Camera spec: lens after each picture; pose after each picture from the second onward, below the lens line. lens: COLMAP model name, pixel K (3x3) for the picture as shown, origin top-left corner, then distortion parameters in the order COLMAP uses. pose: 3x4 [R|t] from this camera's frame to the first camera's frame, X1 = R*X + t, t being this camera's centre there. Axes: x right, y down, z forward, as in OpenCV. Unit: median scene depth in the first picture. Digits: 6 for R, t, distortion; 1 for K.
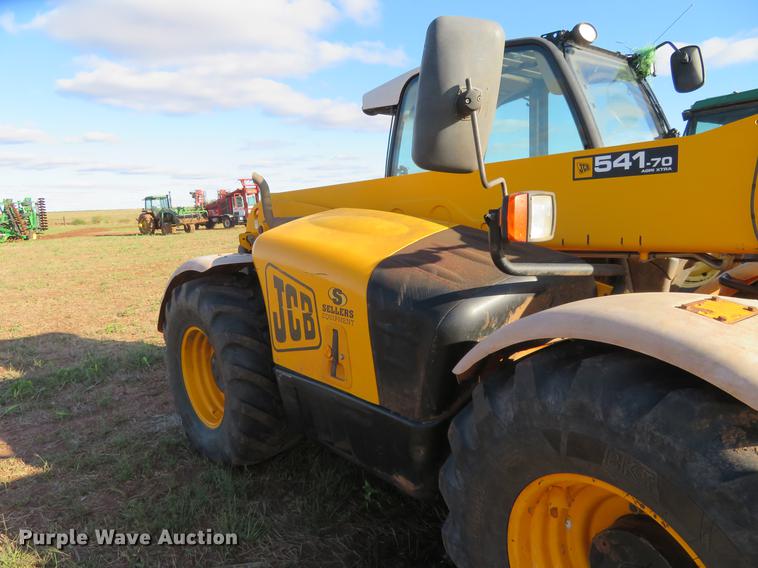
lens RADIAL K [[543.7, 0, 379.0], [0, 543.7, 284.0], [0, 0, 1]] dist [-0.004125, 0.006743]
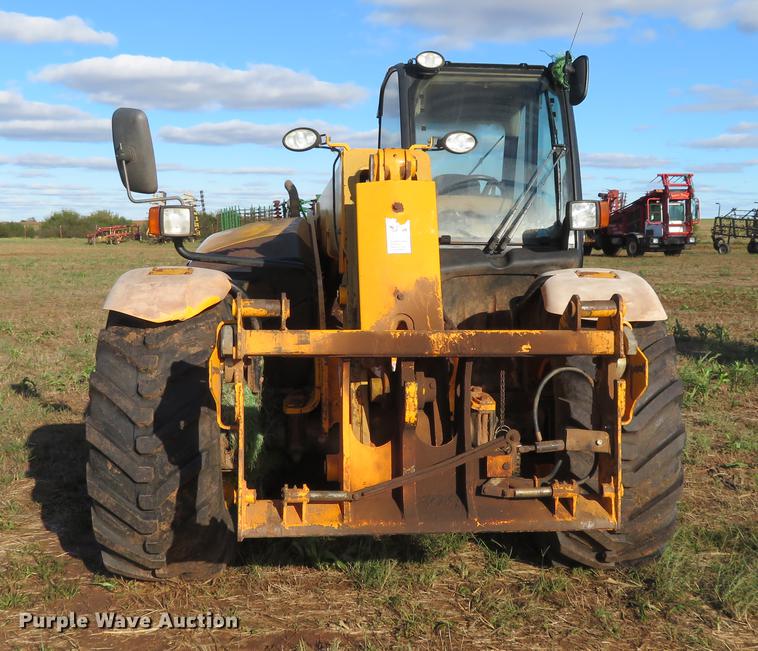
lens RADIAL K [[996.1, 0, 379.0], [0, 996.1, 325.5], [0, 0, 1]] dist [-0.000022, 0.001054]
pose [[0.825259, 0.101939, -0.555478, 1.529510], [-0.122142, 0.992512, 0.000679, 0.079479], [0.551389, 0.067287, 0.831531, -0.724707]]
